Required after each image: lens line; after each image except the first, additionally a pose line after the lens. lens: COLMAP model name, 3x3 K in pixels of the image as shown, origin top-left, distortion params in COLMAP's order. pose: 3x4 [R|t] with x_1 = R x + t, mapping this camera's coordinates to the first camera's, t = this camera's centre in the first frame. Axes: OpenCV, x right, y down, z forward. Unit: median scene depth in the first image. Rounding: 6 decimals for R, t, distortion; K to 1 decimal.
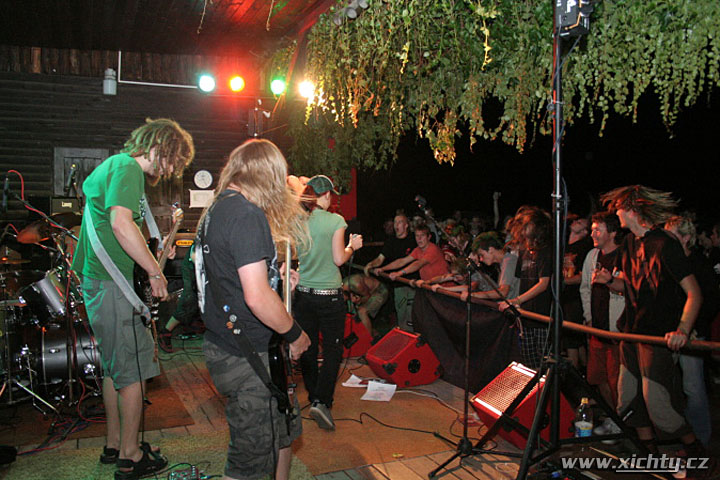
lens RADIAL K [[614.2, 0, 348.9], [0, 614.2, 240.1], [0, 0, 1]] dist [-0.147445, 0.138859]
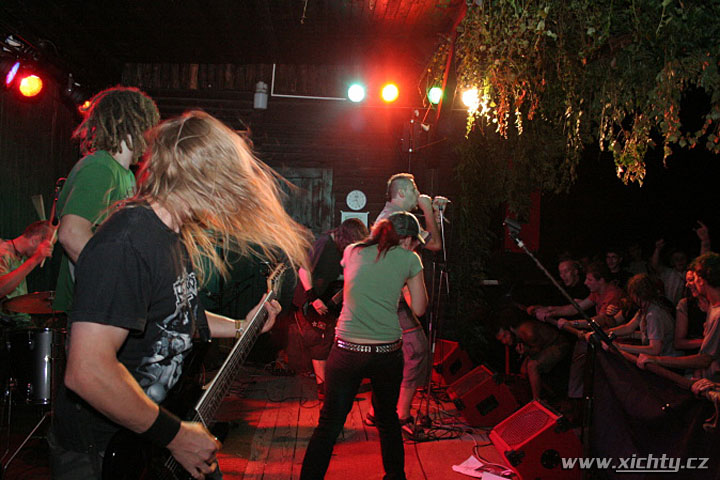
lens RADIAL K [[614.2, 0, 348.9], [0, 614.2, 240.1], [0, 0, 1]] dist [-0.147445, 0.138859]
pose [[0.935108, 0.038171, -0.352302, 0.085421], [-0.054317, 0.997873, -0.036056, -0.008920], [0.350176, 0.052852, 0.935192, 0.171117]]
